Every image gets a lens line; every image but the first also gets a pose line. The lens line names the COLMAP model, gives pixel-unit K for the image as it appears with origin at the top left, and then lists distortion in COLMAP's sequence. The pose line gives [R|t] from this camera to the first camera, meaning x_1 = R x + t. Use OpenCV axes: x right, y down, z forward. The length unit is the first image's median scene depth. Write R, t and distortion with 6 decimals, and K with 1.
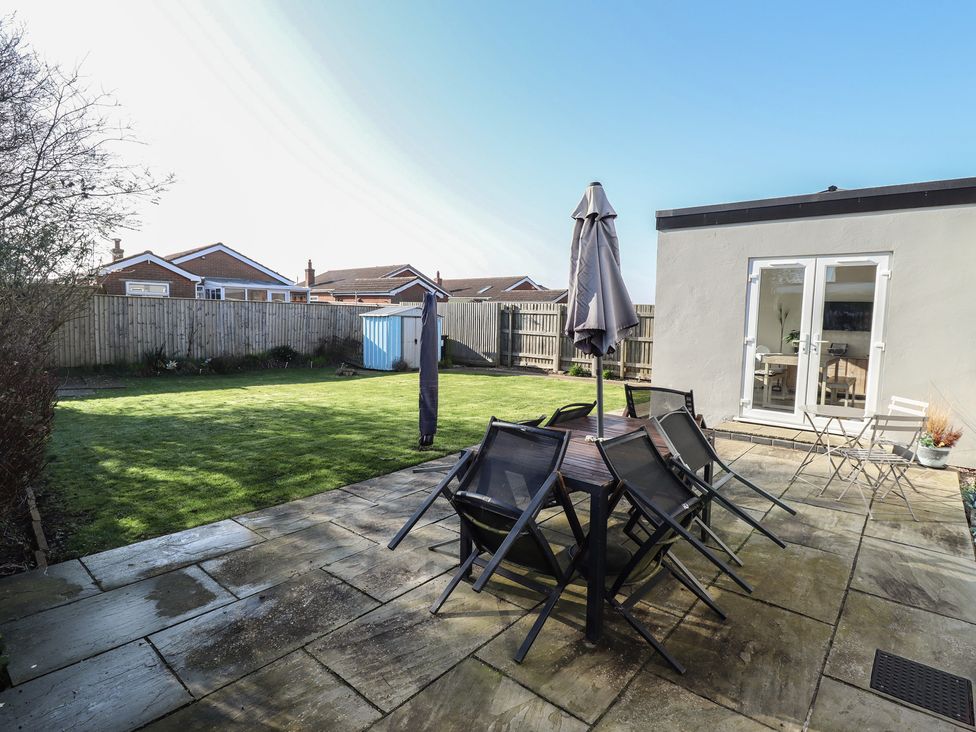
lens RADIAL K [[514.0, 0, 499.8], [0, 514.0, 362.0], [0, 0, 1]] dist [0.001762, -0.014778]
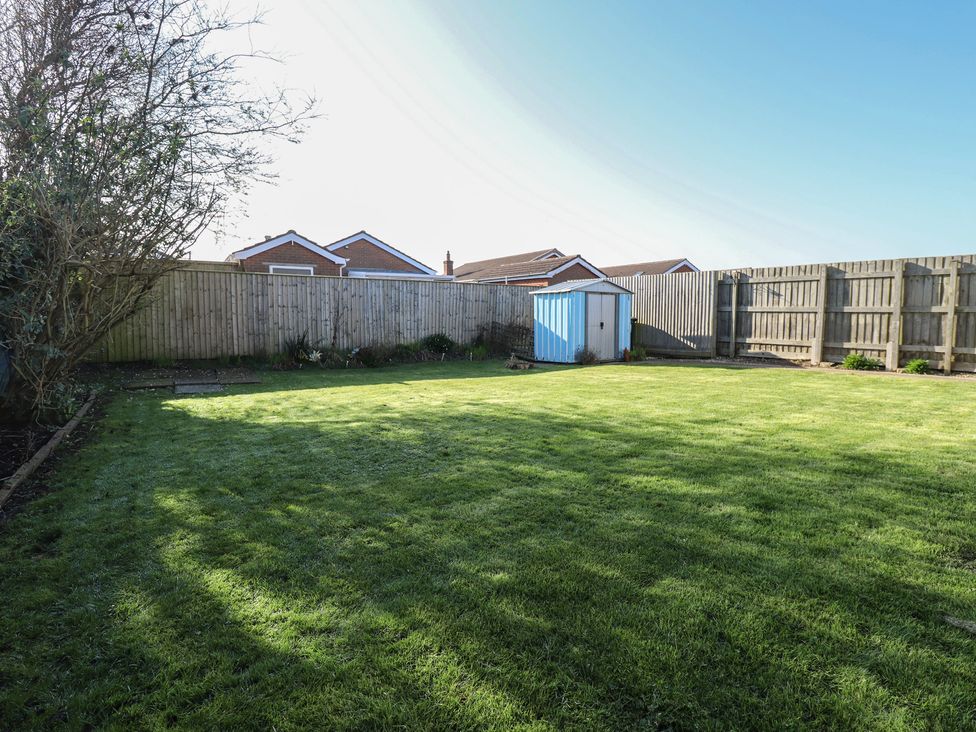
lens RADIAL K [[514.0, 0, 499.8], [0, 514.0, 362.0], [0, 0, 1]] dist [0.001762, -0.014778]
pose [[0.973852, -0.005272, -0.227122, -0.142721], [0.004917, 0.999986, -0.002127, 0.015912], [0.227130, 0.000954, 0.973864, 0.229904]]
